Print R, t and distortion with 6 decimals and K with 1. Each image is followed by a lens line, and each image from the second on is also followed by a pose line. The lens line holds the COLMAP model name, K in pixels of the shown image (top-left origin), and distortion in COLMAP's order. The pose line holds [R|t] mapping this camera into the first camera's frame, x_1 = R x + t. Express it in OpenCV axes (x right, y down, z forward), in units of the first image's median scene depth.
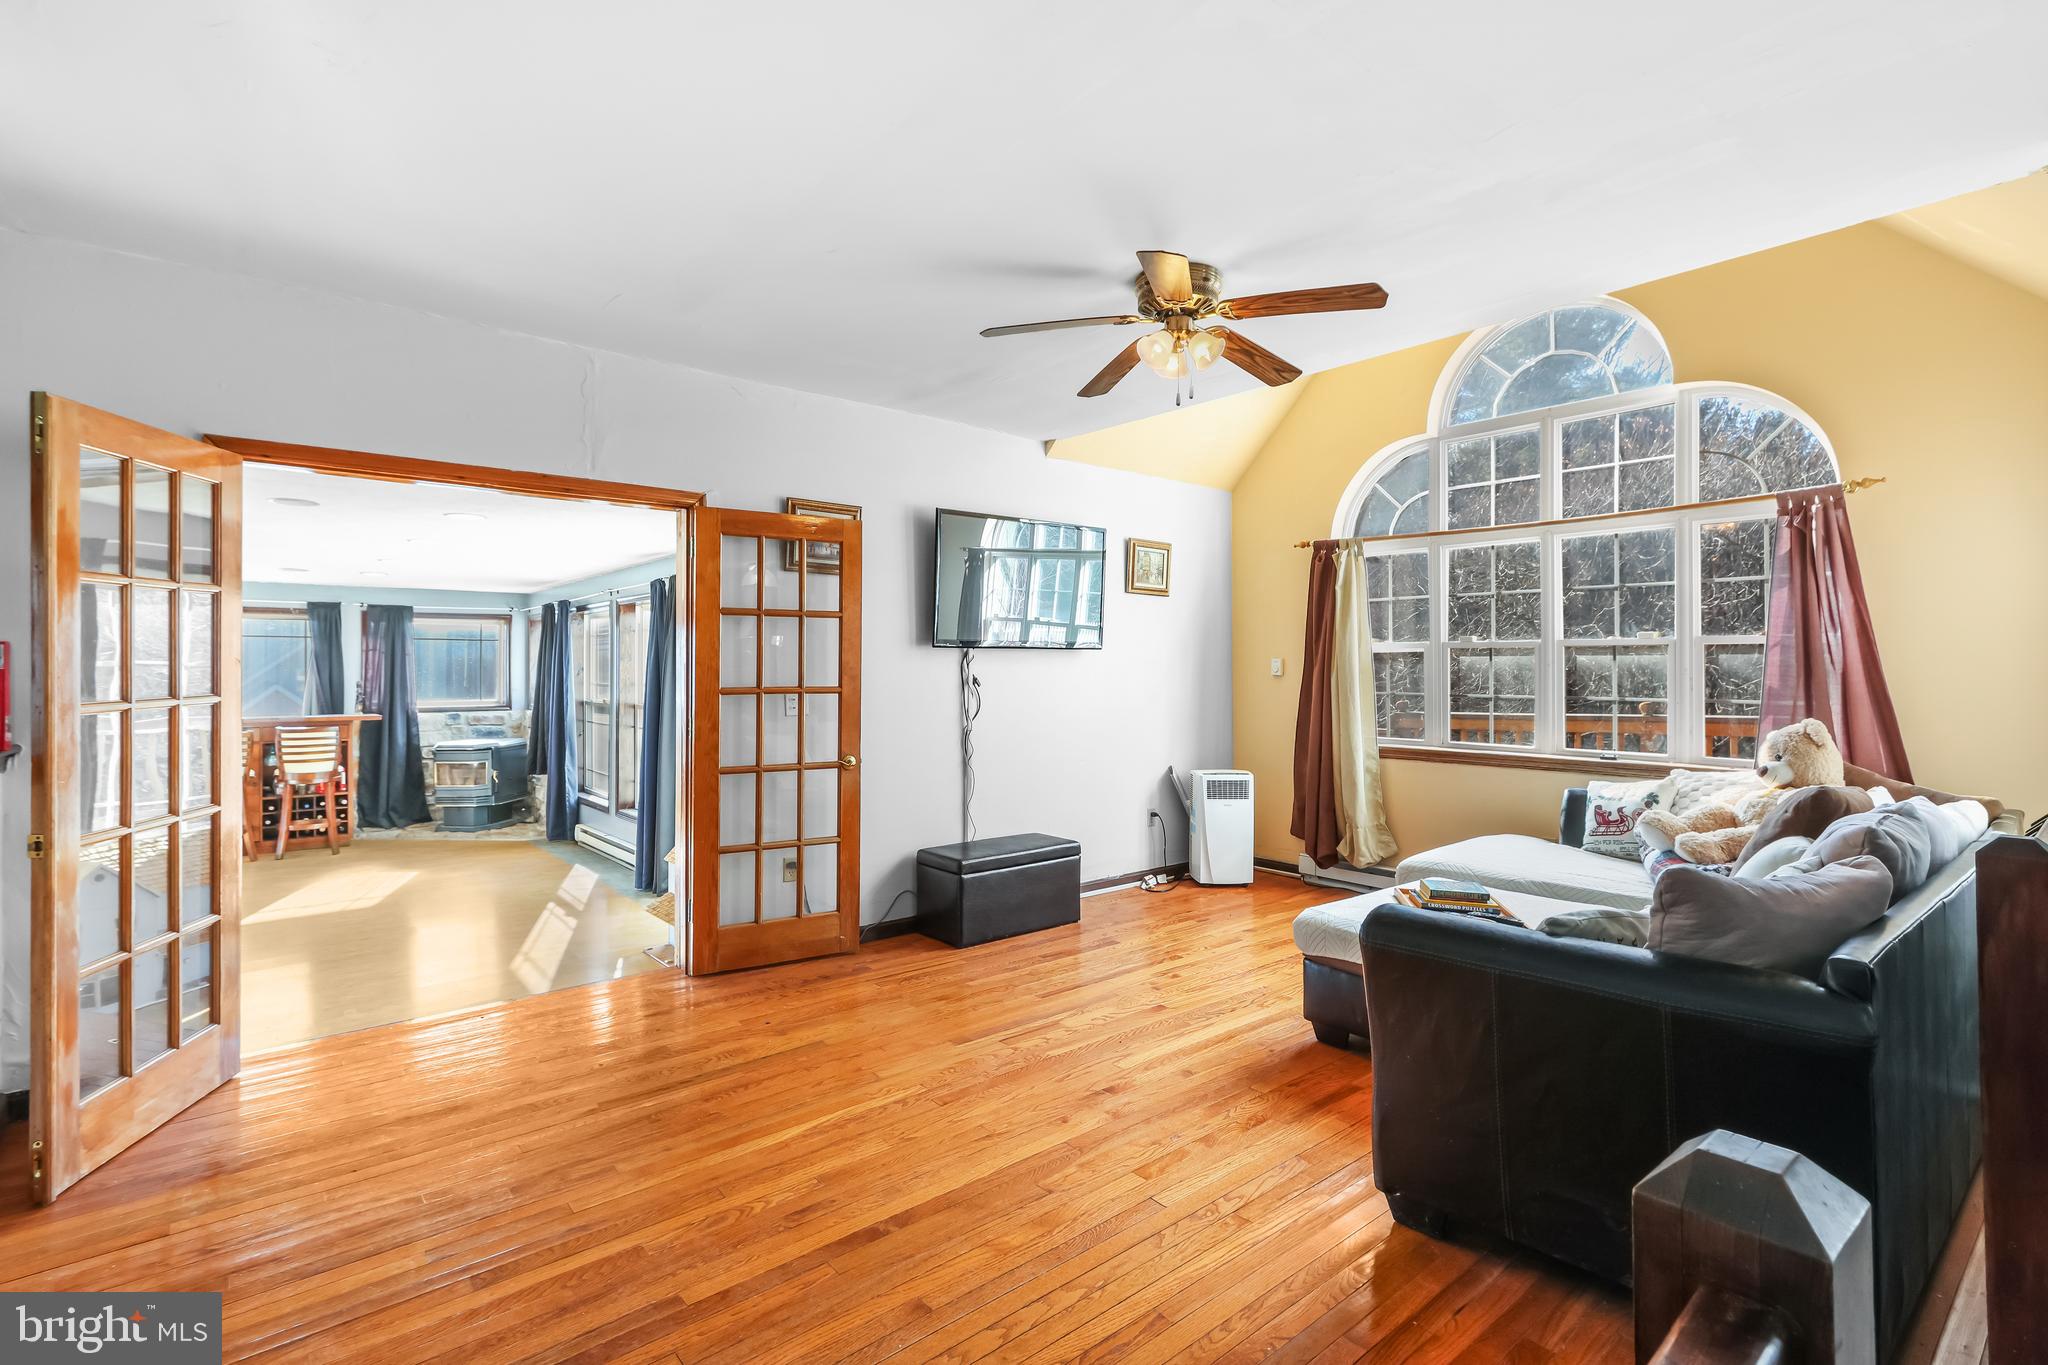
lens RADIAL K [[962.6, 0, 1023.7], [0, 962.6, 662.6], [0, 0, 1]] dist [0.000722, 0.000326]
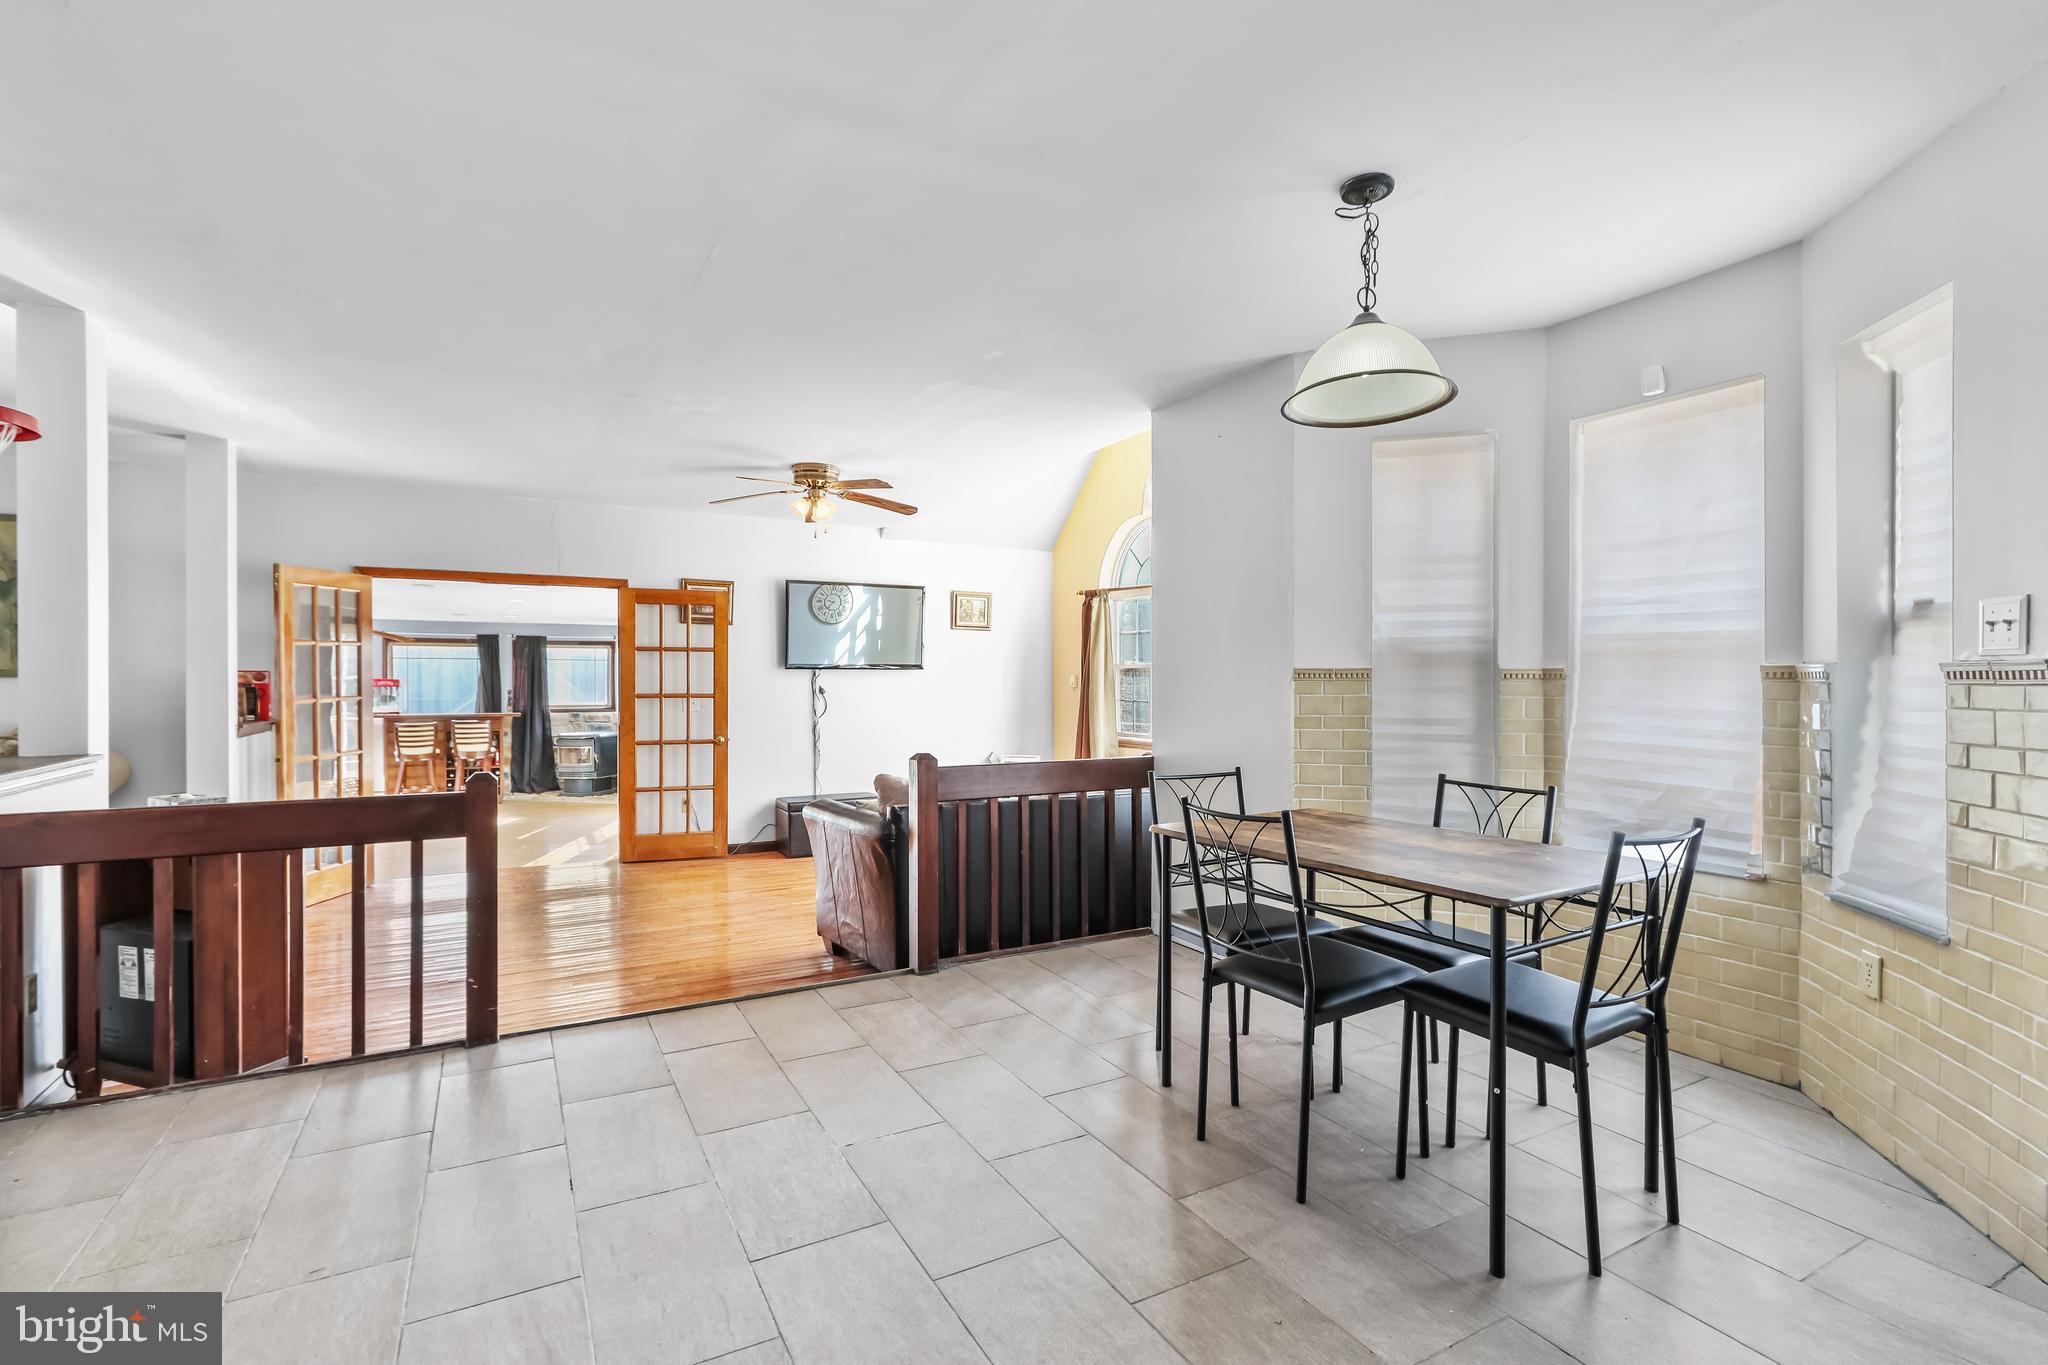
lens RADIAL K [[950.6, 0, 1013.5], [0, 950.6, 676.8], [0, 0, 1]] dist [0.000958, 0.000866]
pose [[0.982136, 0.000566, -0.188171, 0.499103], [0.000129, 0.999993, 0.003680, -0.007739], [0.188172, -0.003639, 0.982129, -0.395921]]
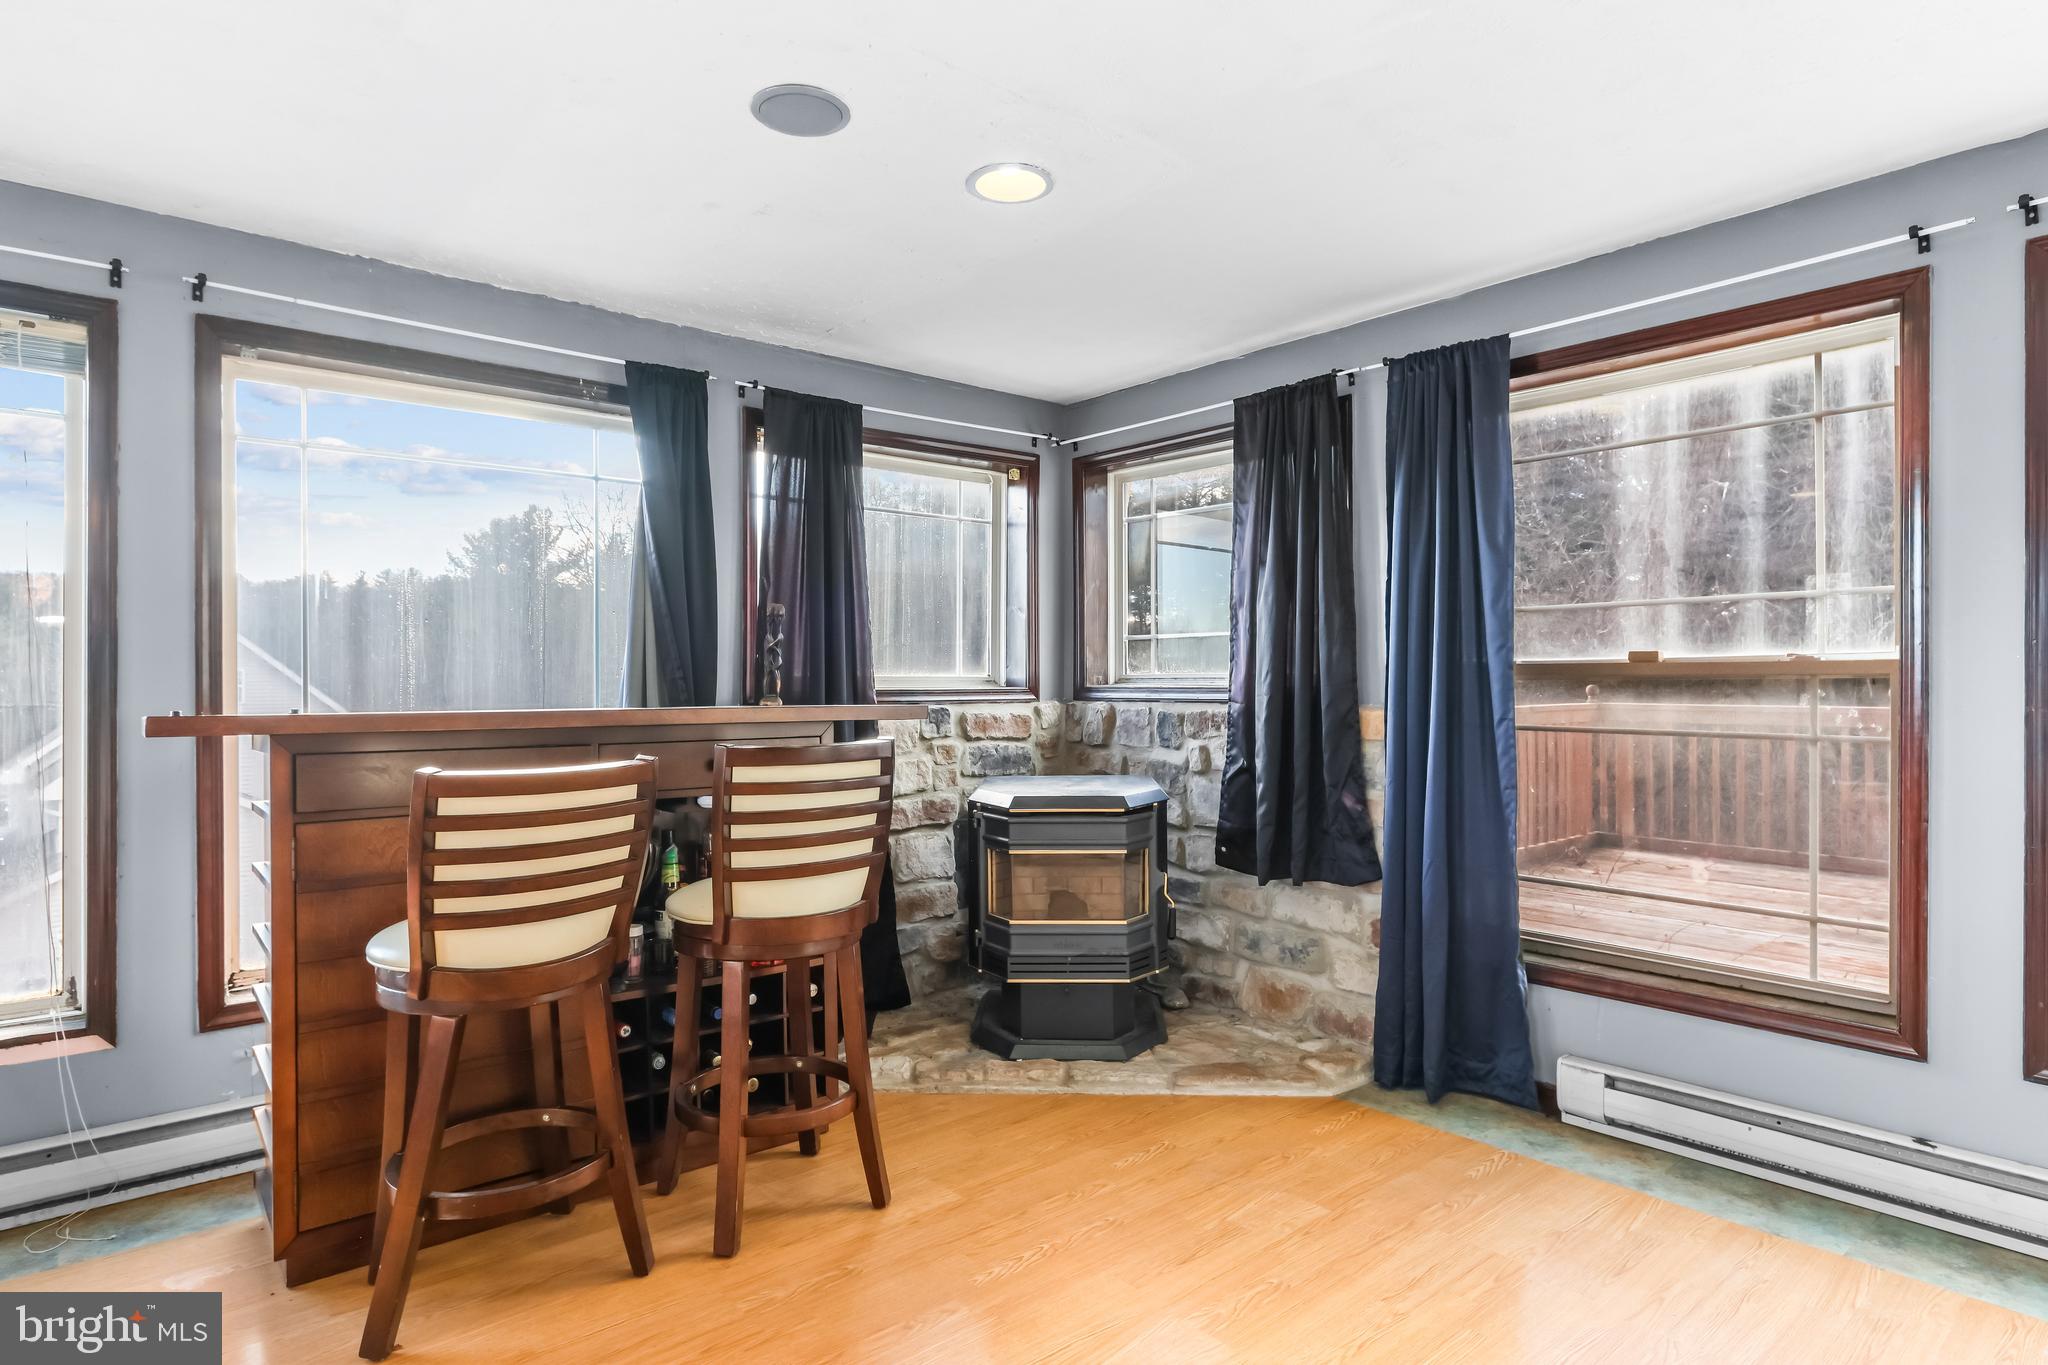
lens RADIAL K [[1142.7, 0, 1024.0], [0, 1142.7, 682.5], [0, 0, 1]] dist [0.001007, 0.000122]
pose [[0.999955, -0.001344, 0.009431, -0.972838], [0.001266, 0.999965, 0.008276, 0.068640], [-0.009442, -0.008264, 0.999921, 0.967122]]
